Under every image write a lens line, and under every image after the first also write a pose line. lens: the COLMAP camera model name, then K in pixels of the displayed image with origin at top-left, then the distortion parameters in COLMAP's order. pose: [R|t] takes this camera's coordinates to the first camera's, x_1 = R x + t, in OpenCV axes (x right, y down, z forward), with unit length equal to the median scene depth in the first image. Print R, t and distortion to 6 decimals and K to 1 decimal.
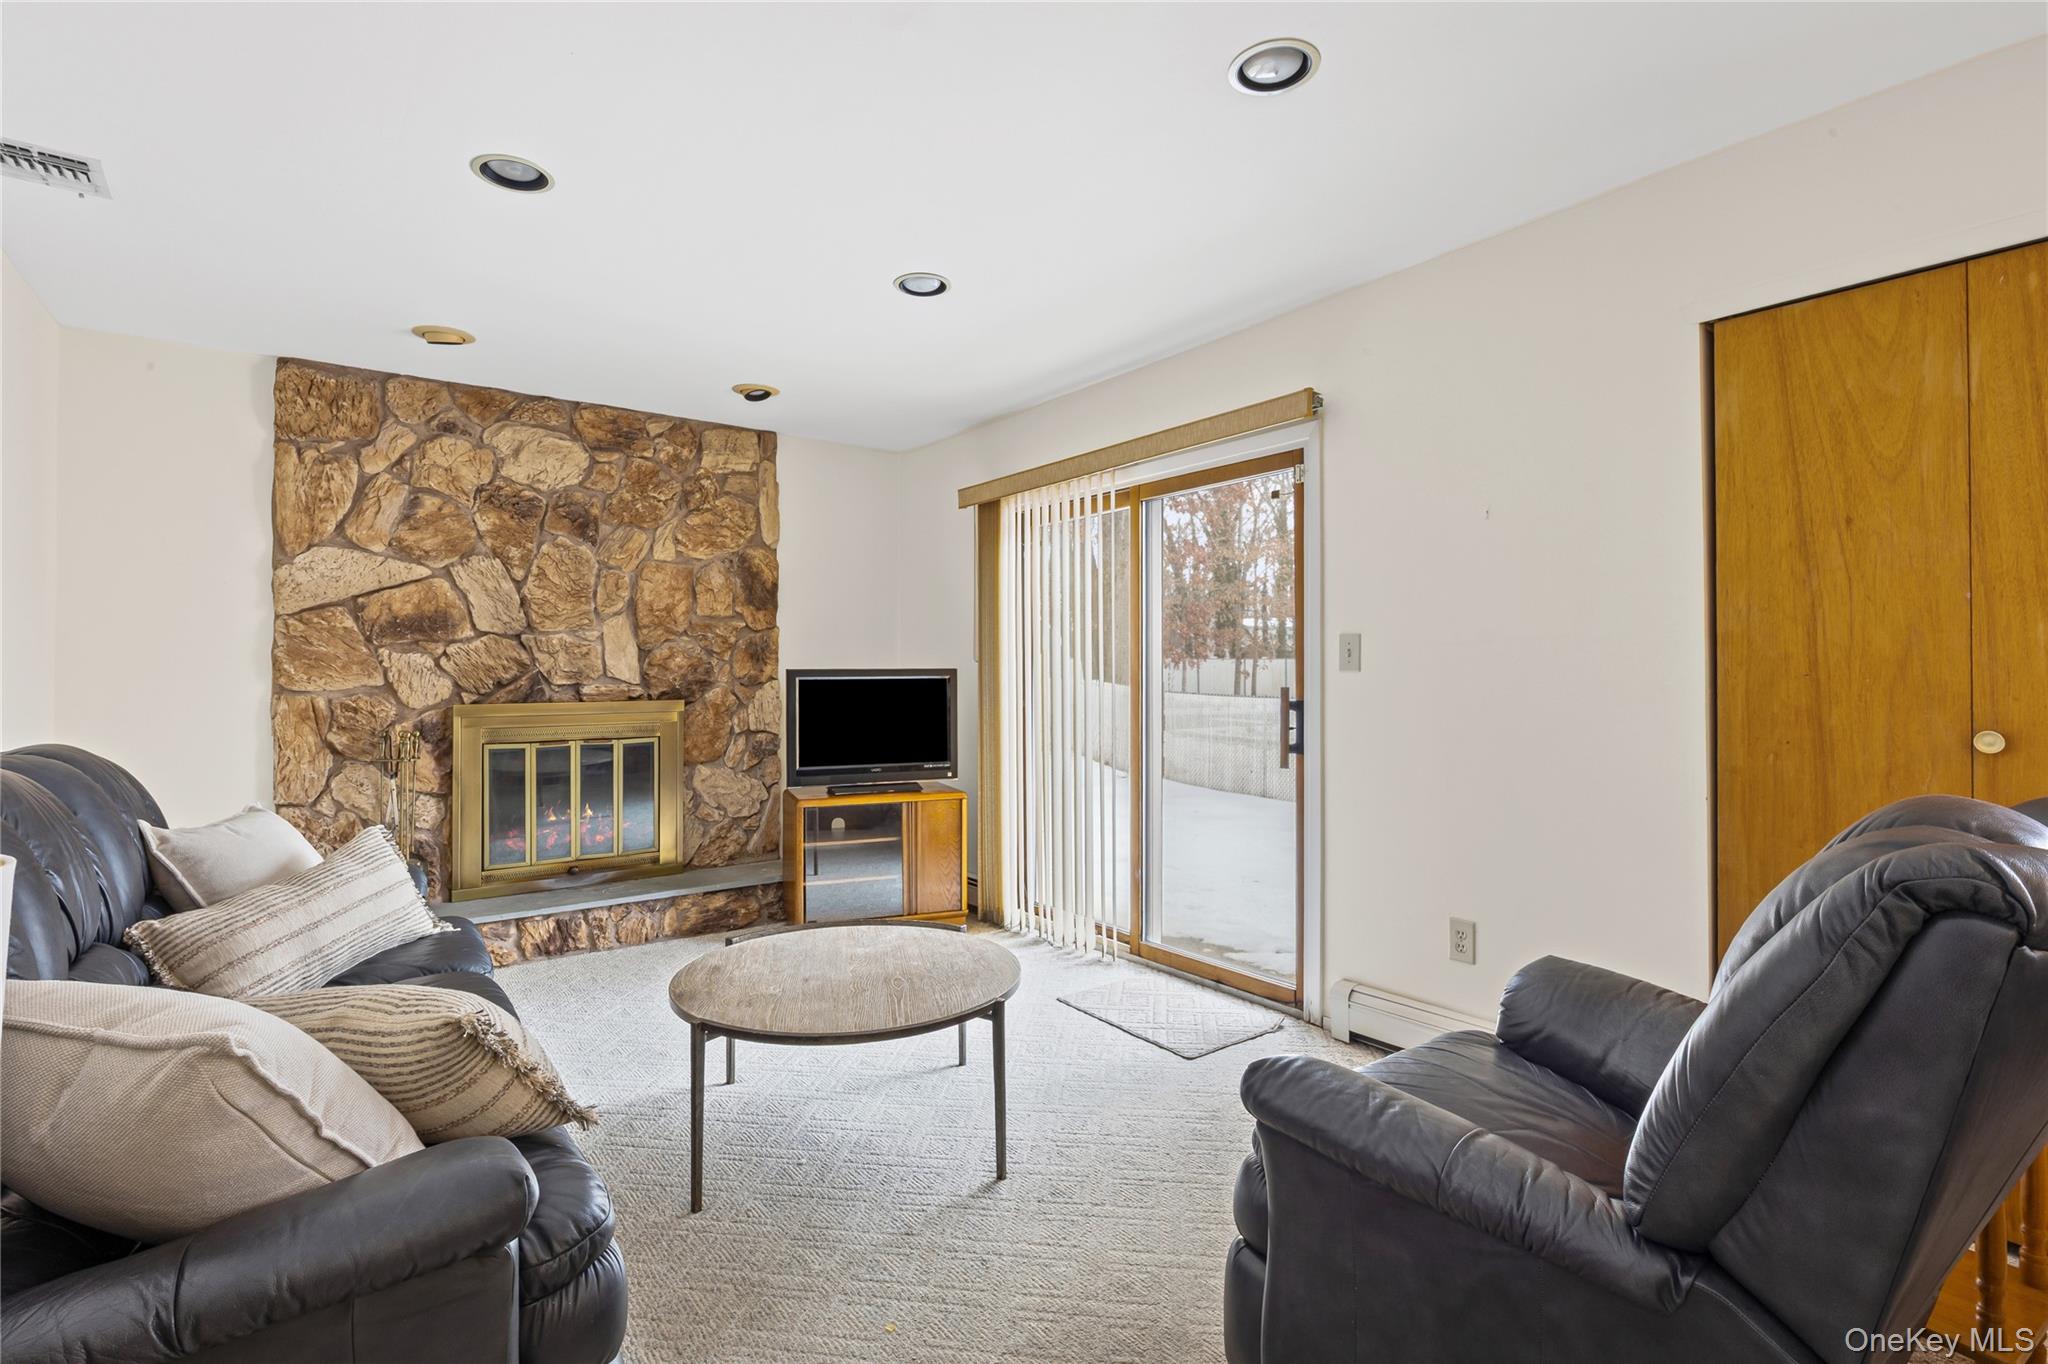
lens RADIAL K [[961.3, 0, 1034.5], [0, 961.3, 661.2], [0, 0, 1]] dist [-0.013513, 0.001155]
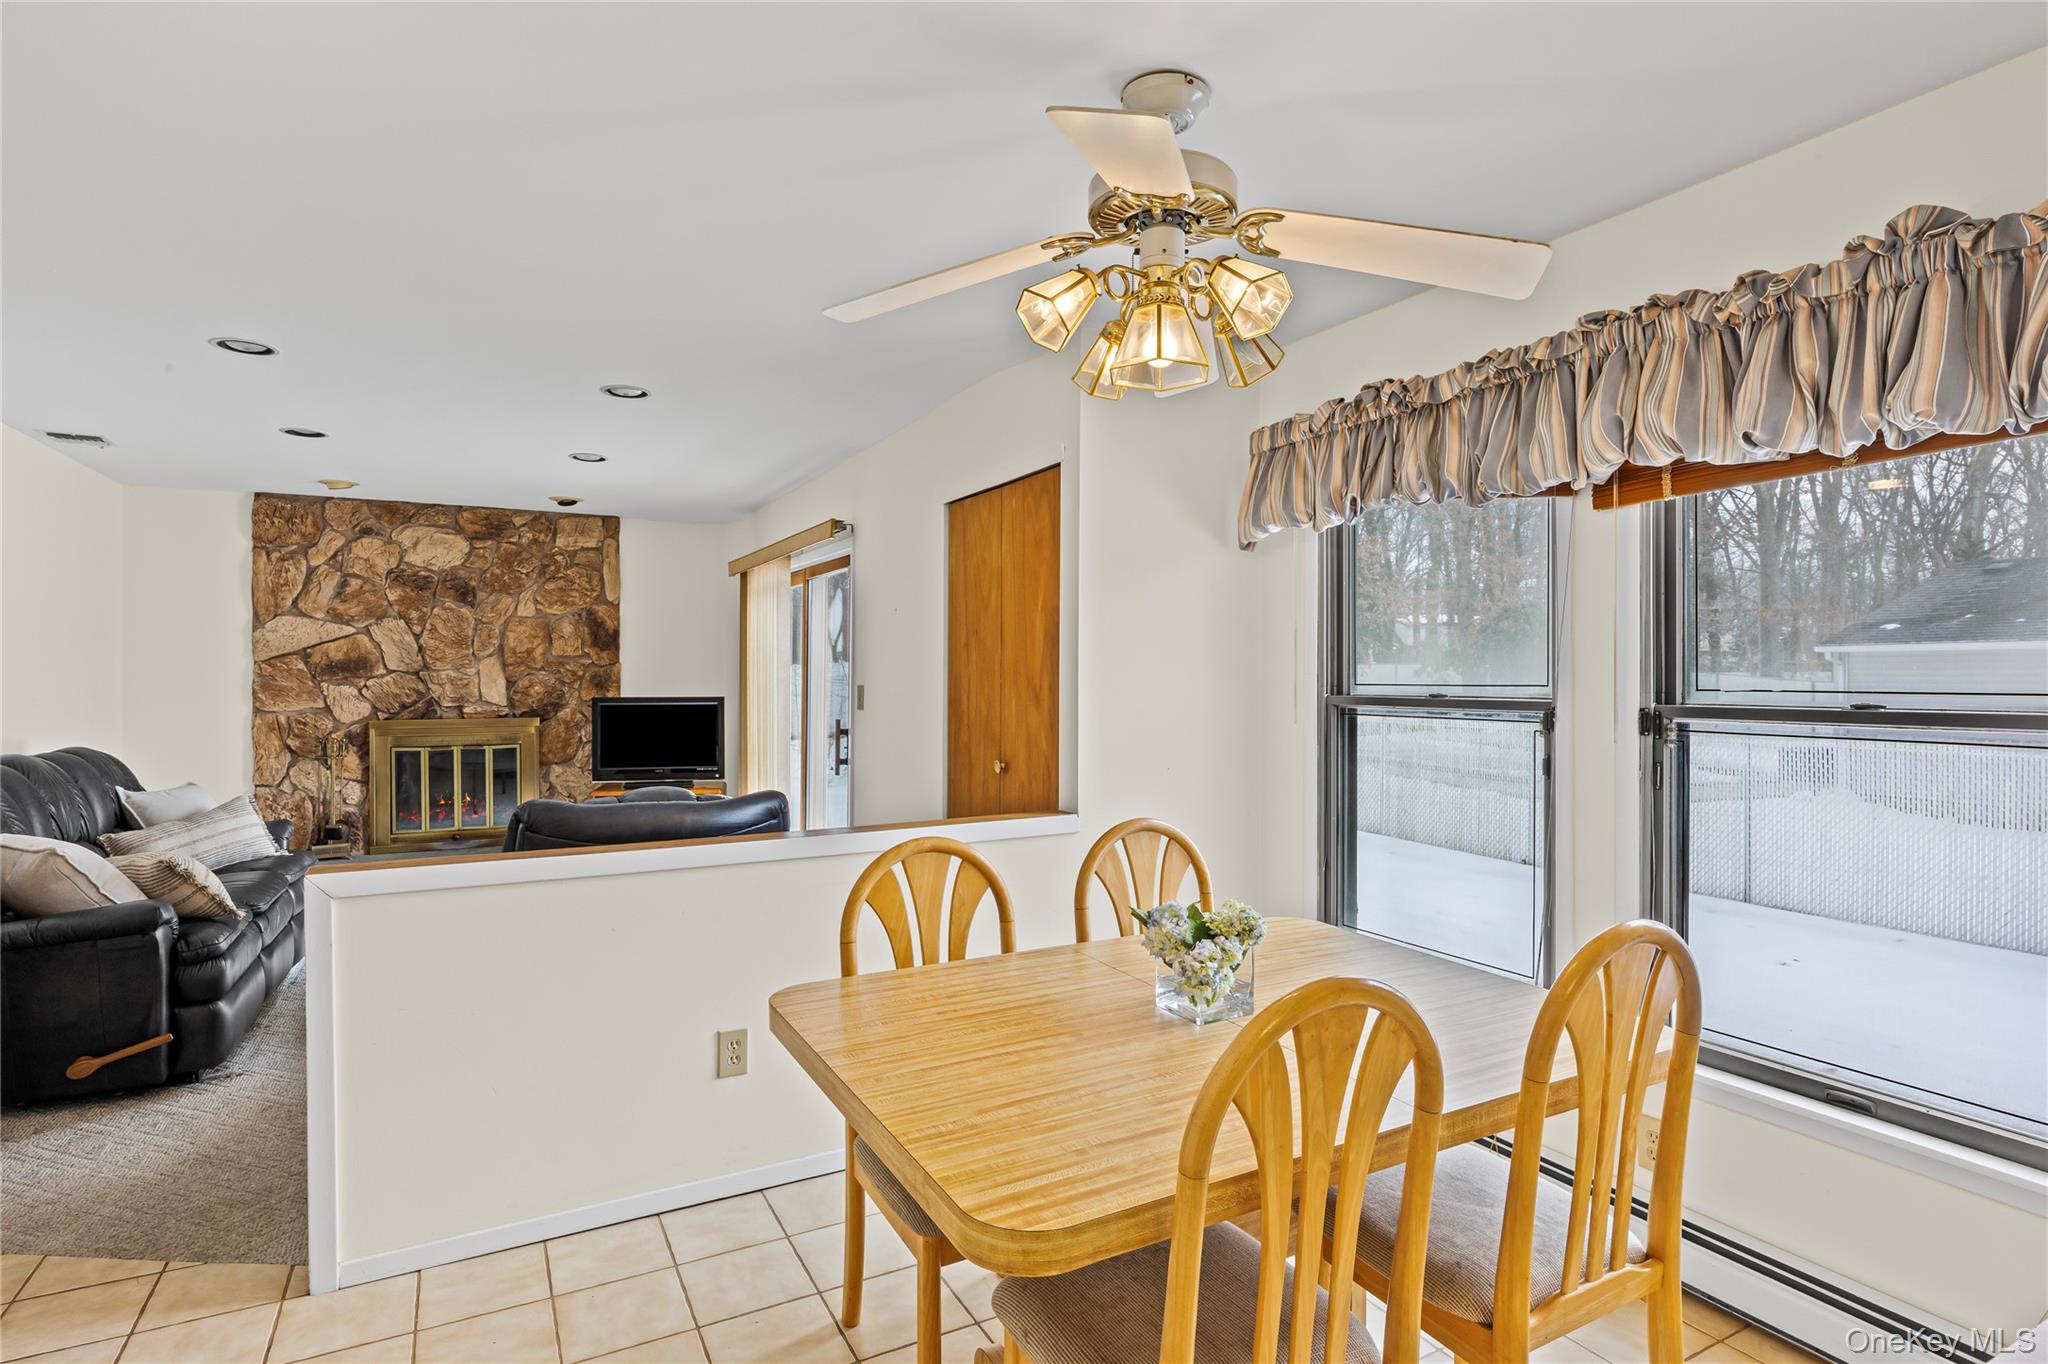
lens RADIAL K [[1044.8, 0, 1024.0], [0, 1044.8, 673.4], [0, 0, 1]] dist [-0.007257, 0.000624]
pose [[0.986750, 0.006351, -0.162125, 0.620436], [-0.004221, 0.999900, 0.013475, -0.050873], [0.162195, -0.012612, 0.986678, -0.401118]]
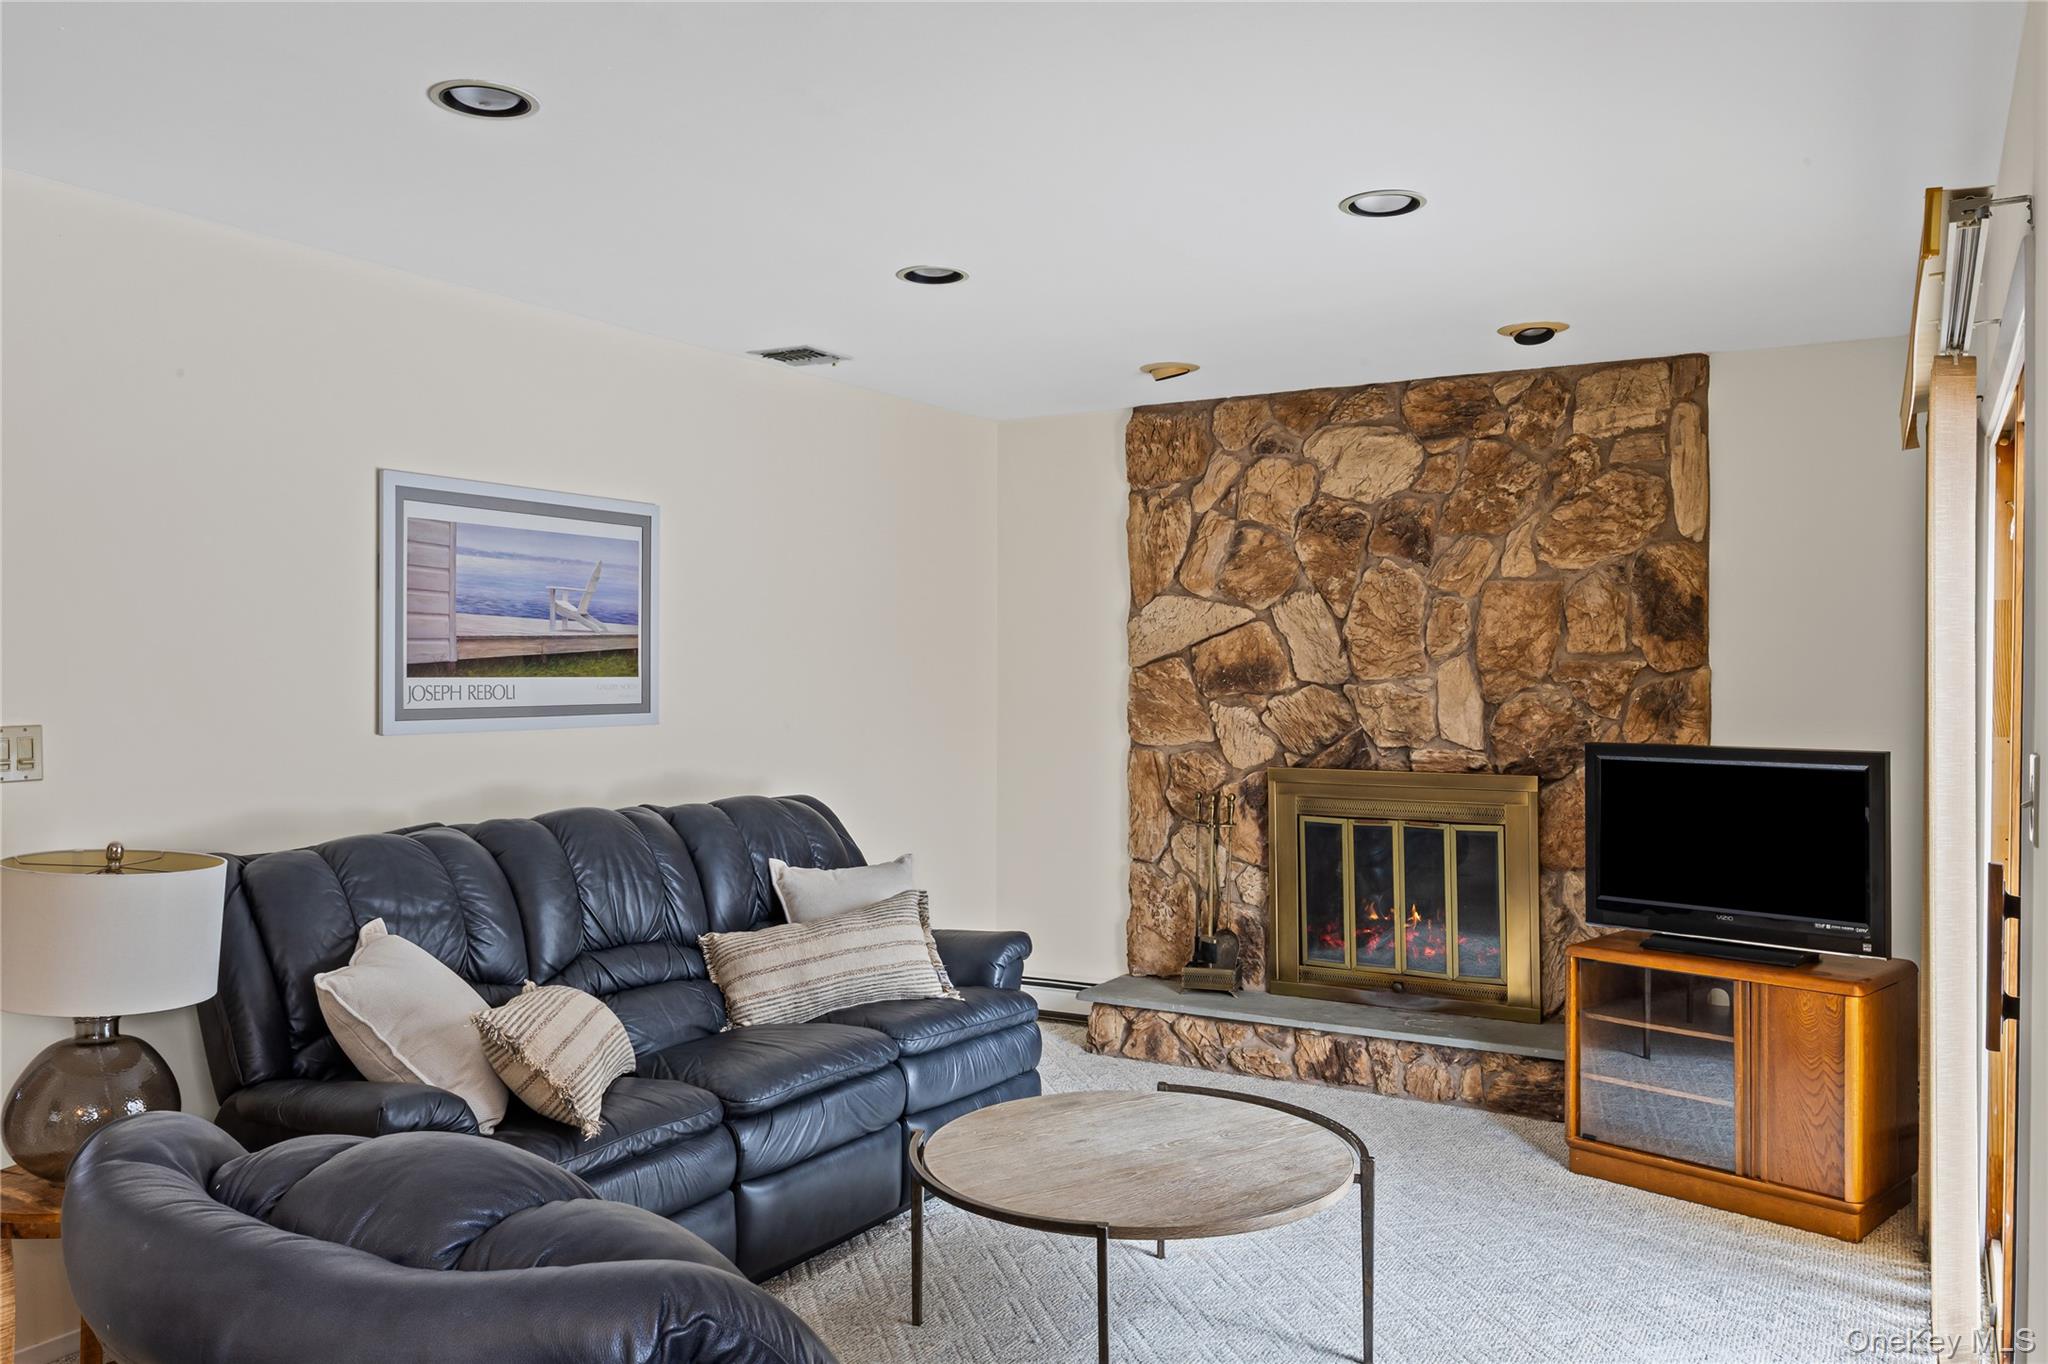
lens RADIAL K [[1530.4, 0, 1032.7], [0, 1530.4, 670.3], [0, 0, 1]] dist [0.000310, 0.002875]
pose [[0.382088, 0.005401, -0.924110, 0.573079], [0.008372, 0.999922, 0.009305, -0.054865], [0.924088, -0.011292, 0.382013, 0.260776]]
